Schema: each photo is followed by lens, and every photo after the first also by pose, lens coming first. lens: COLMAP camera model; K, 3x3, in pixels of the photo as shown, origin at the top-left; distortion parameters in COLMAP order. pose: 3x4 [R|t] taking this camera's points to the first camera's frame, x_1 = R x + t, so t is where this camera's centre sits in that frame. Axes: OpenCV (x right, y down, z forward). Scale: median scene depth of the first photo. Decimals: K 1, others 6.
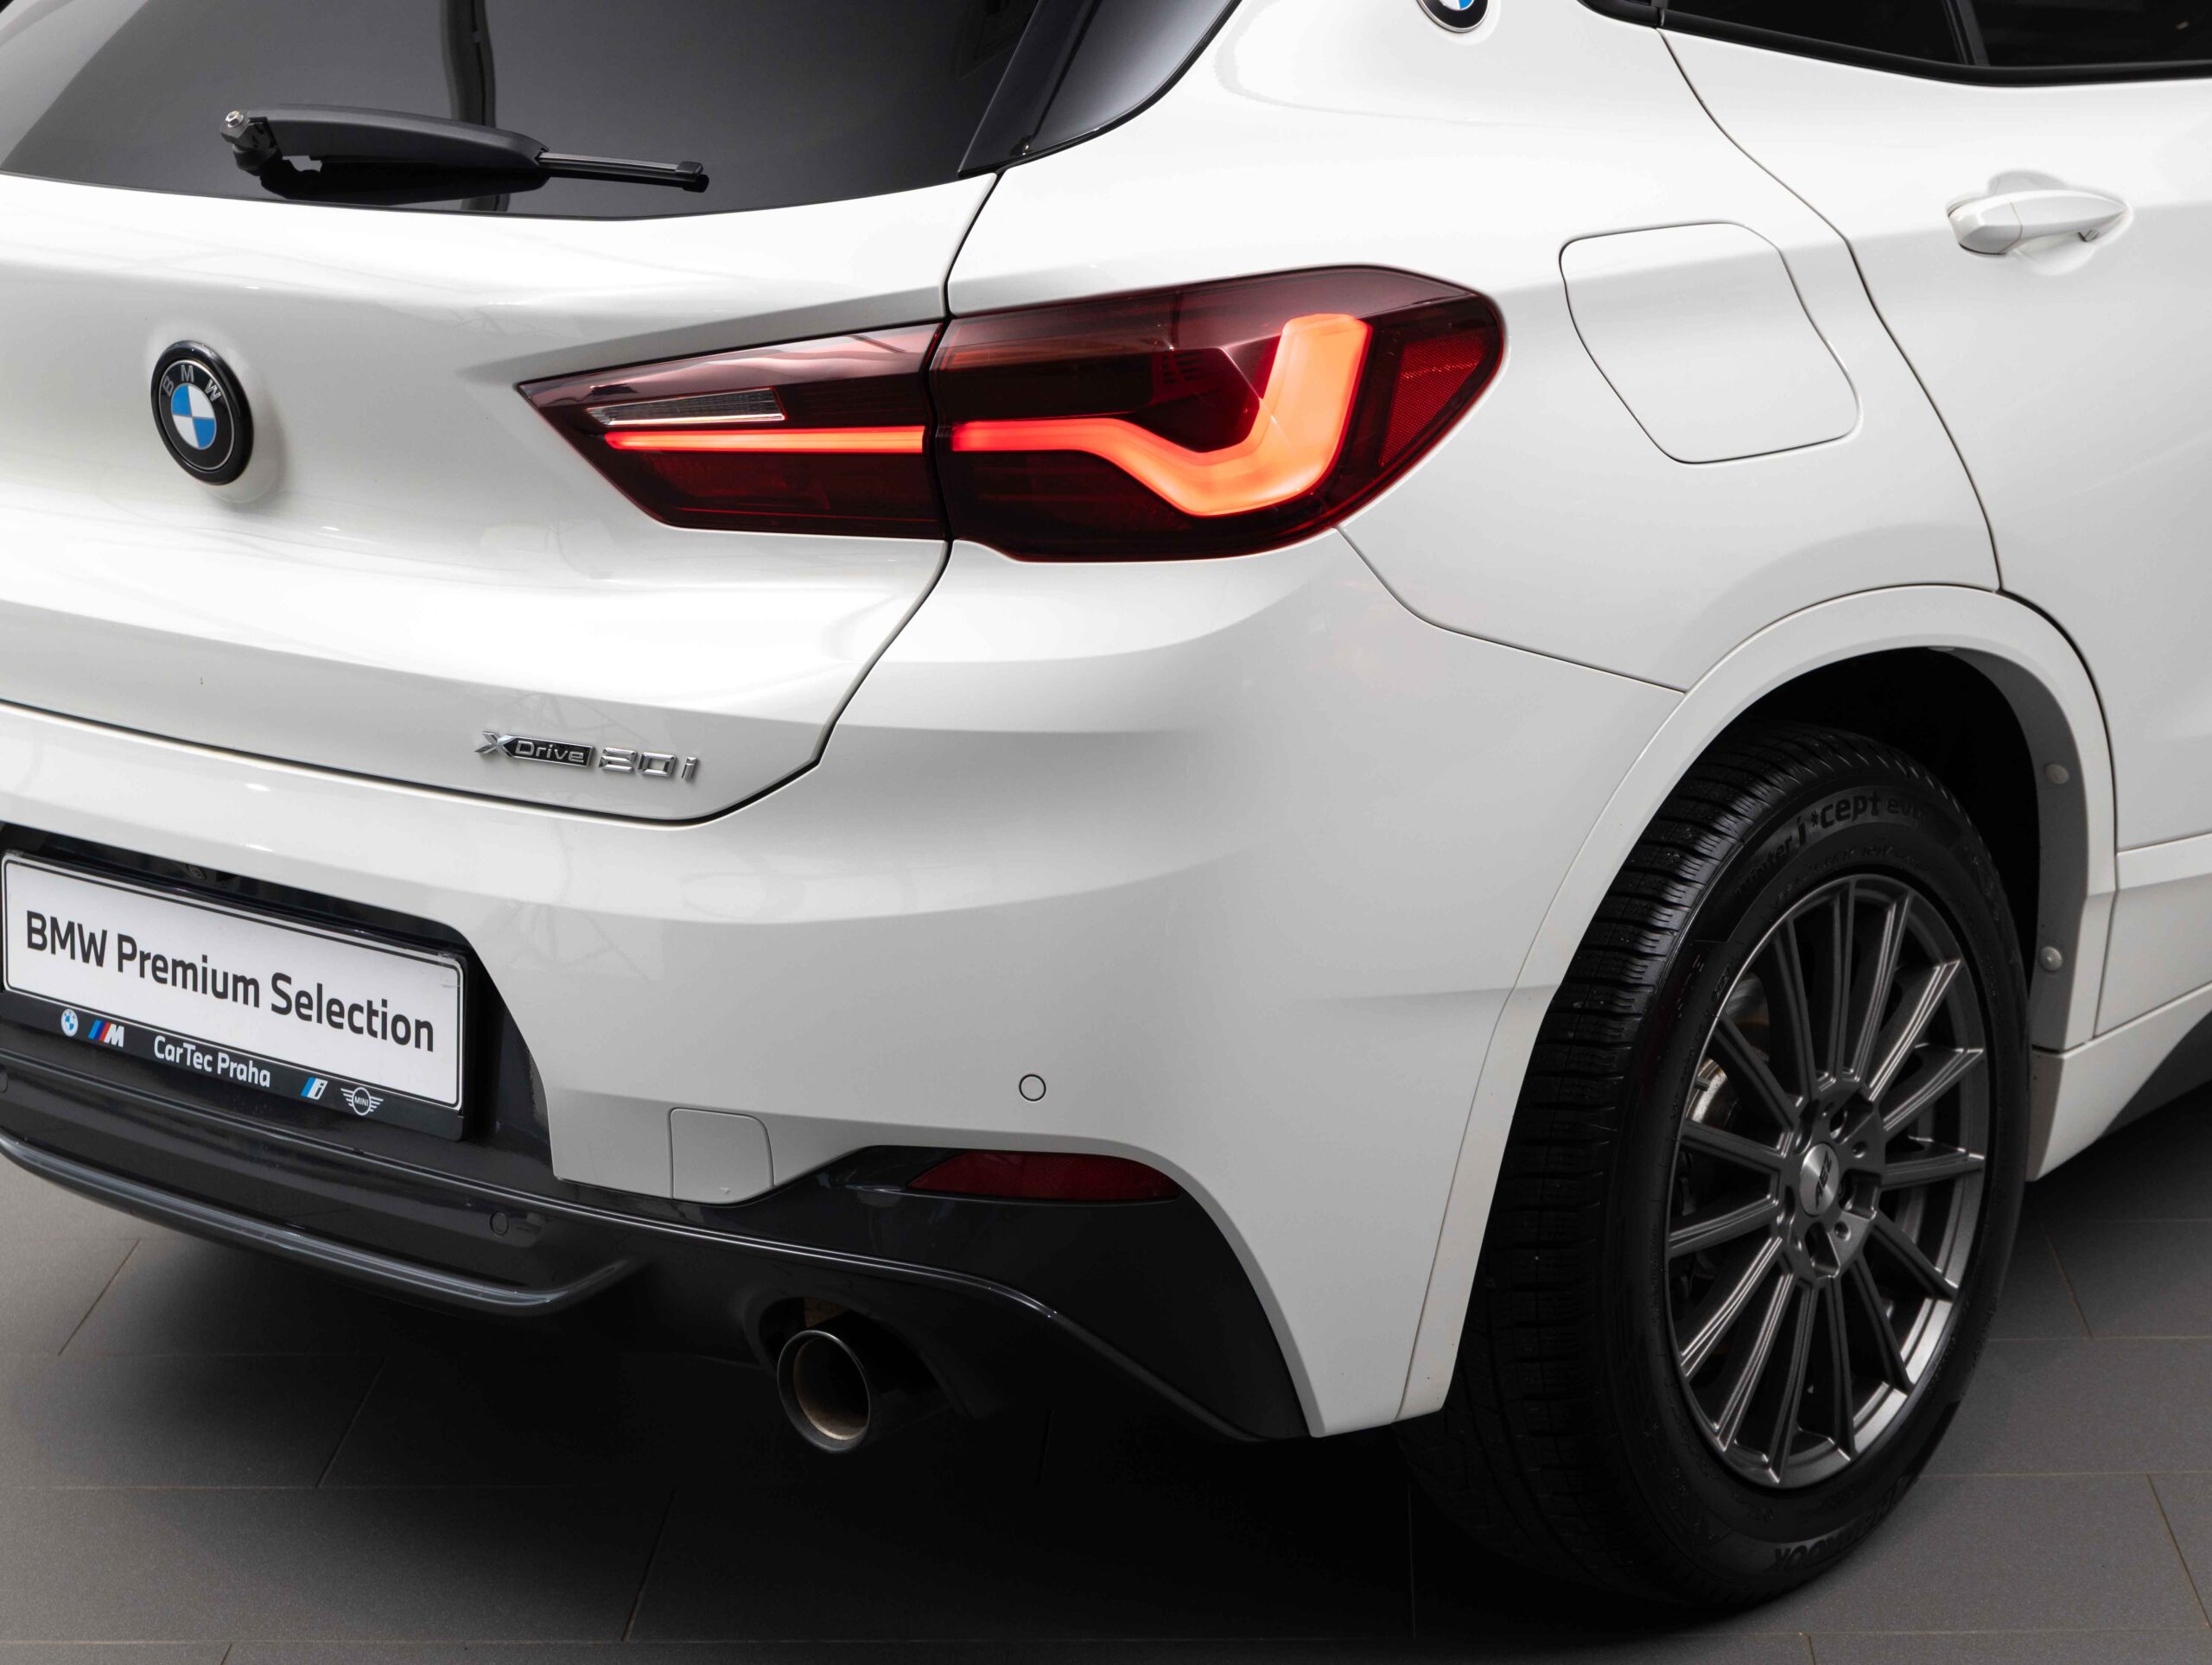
lens RADIAL K [[4515.4, 0, 1115.1], [0, 4515.4, 831.9], [0, 0, 1]] dist [-0.052630, 0.000000]
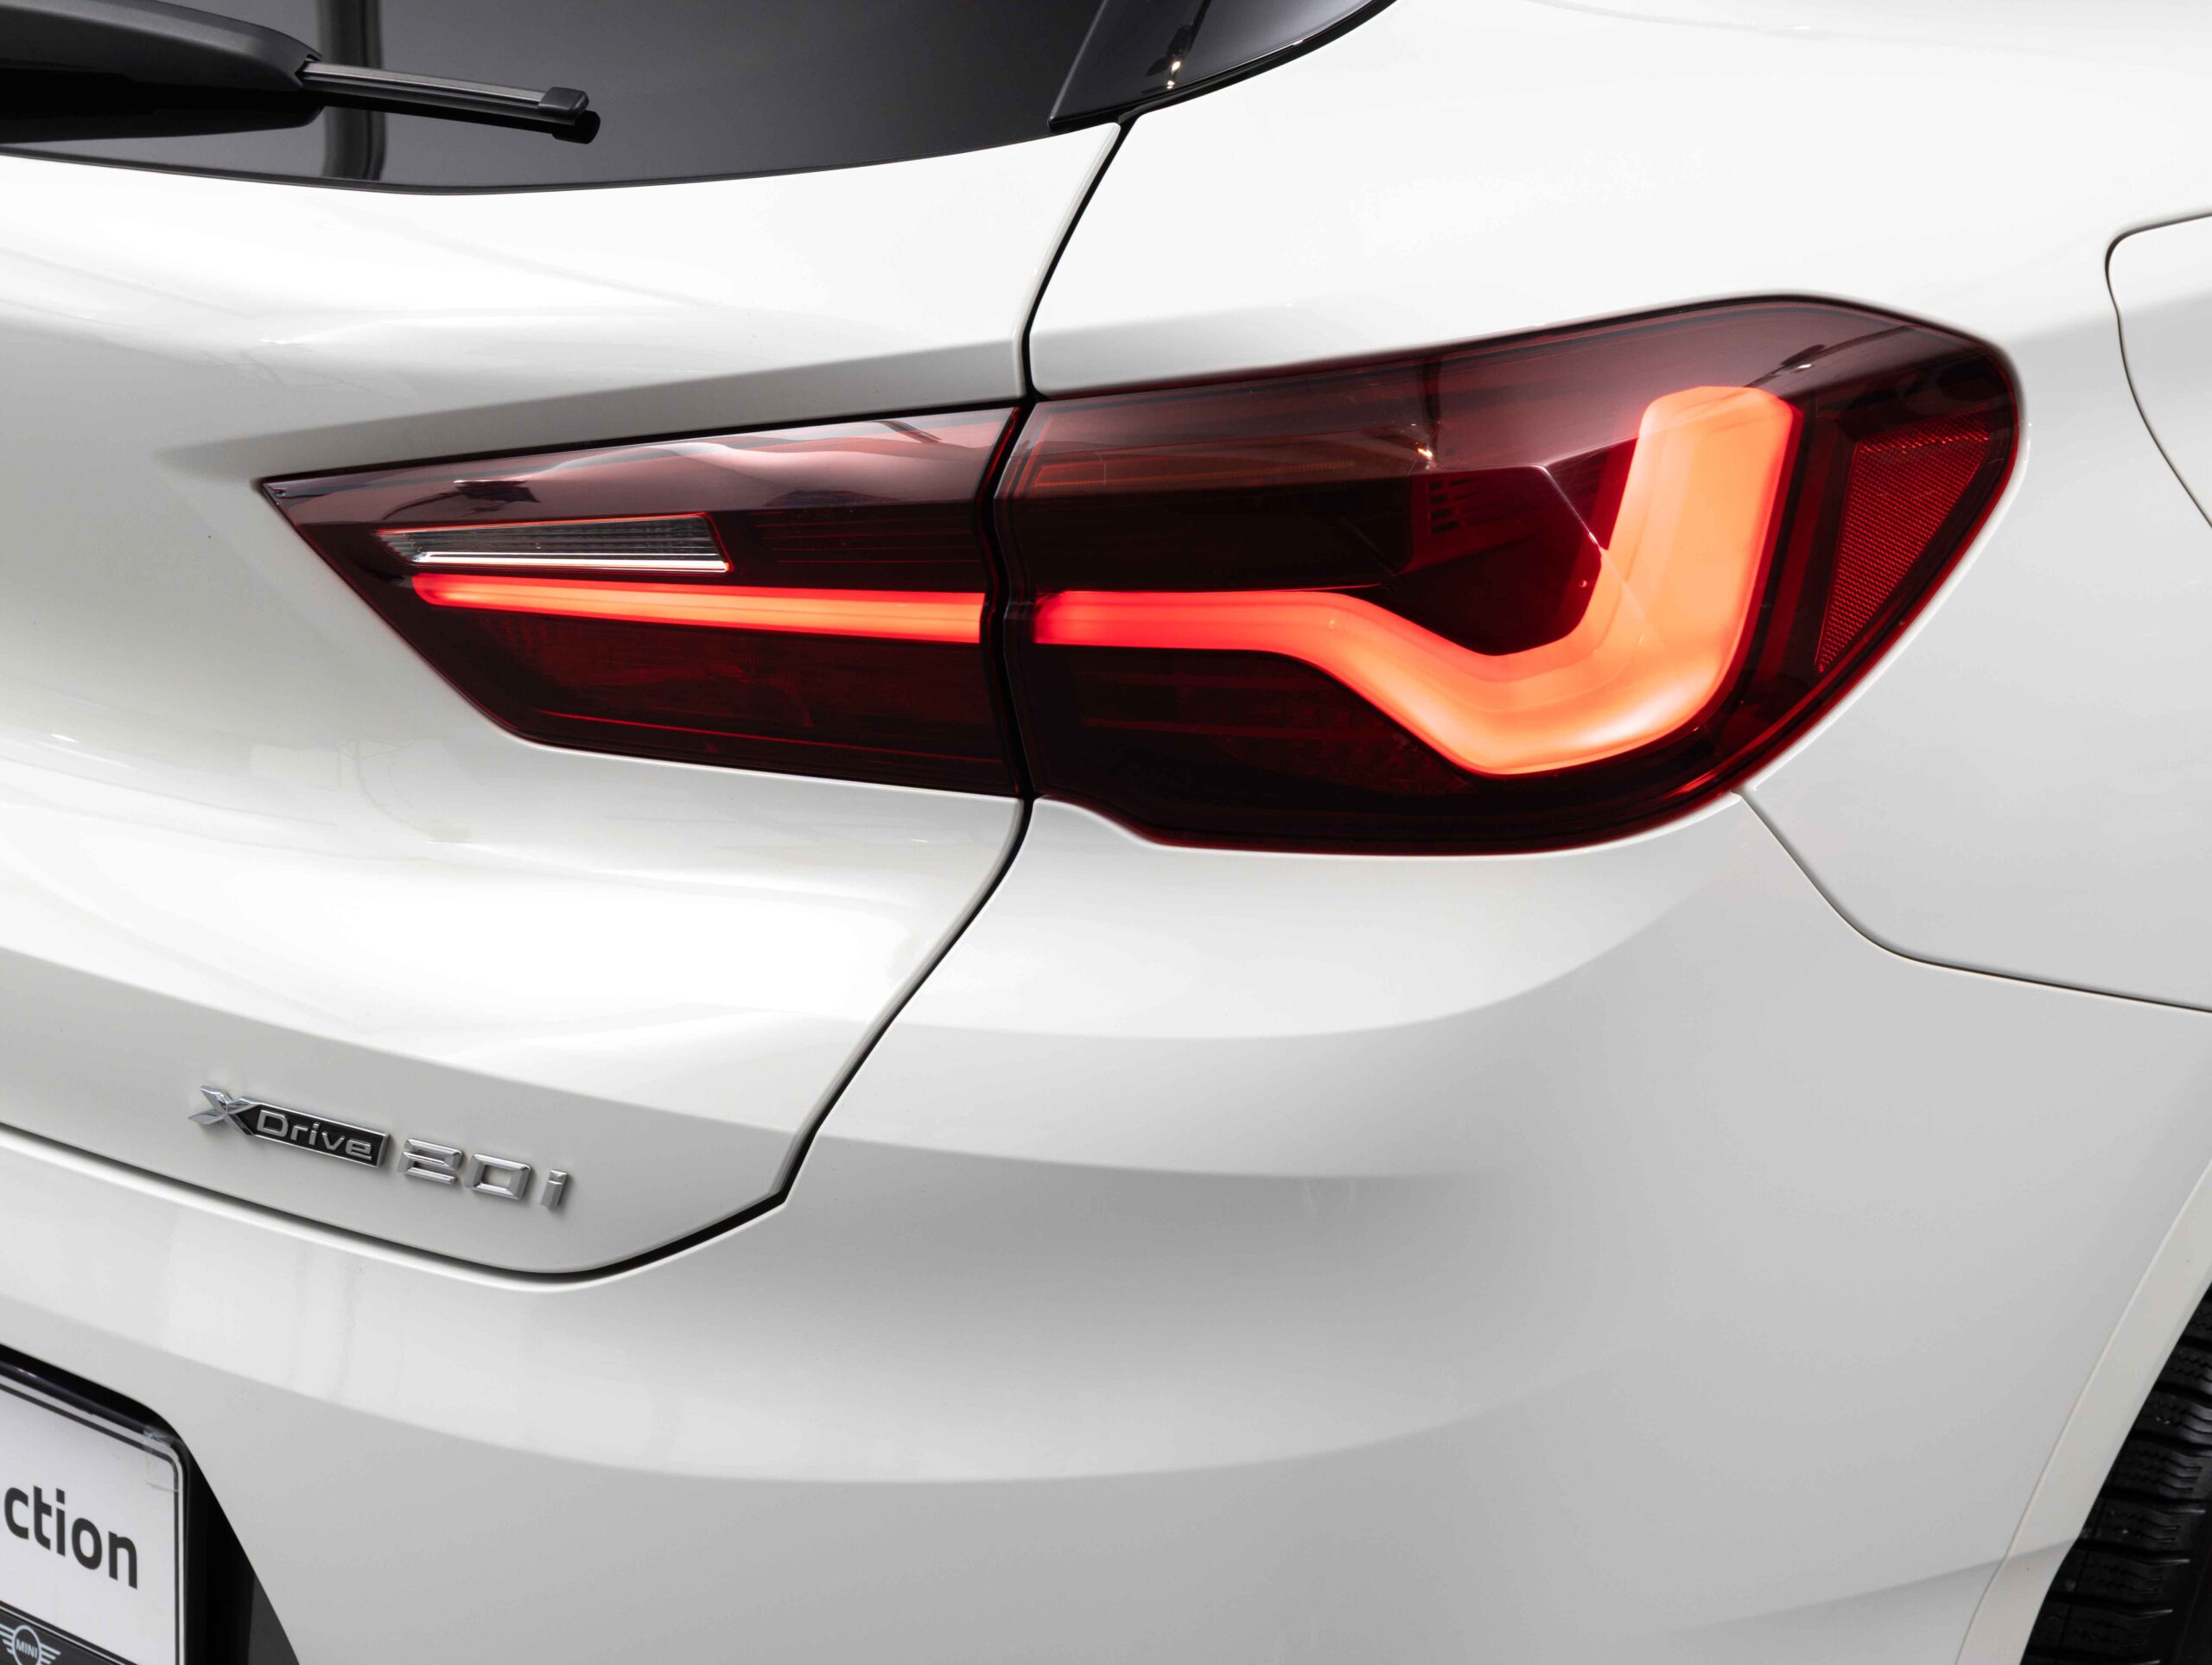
lens RADIAL K [[4515.4, 0, 1093.8], [0, 4515.4, 834.9], [0, 0, 1]] dist [-0.052630, 0.000000]
pose [[0.999853, 0.012476, -0.011753, -0.021765], [-0.011785, 0.998299, 0.057106, -0.090373], [0.012445, -0.056959, 0.998299, 0.446468]]
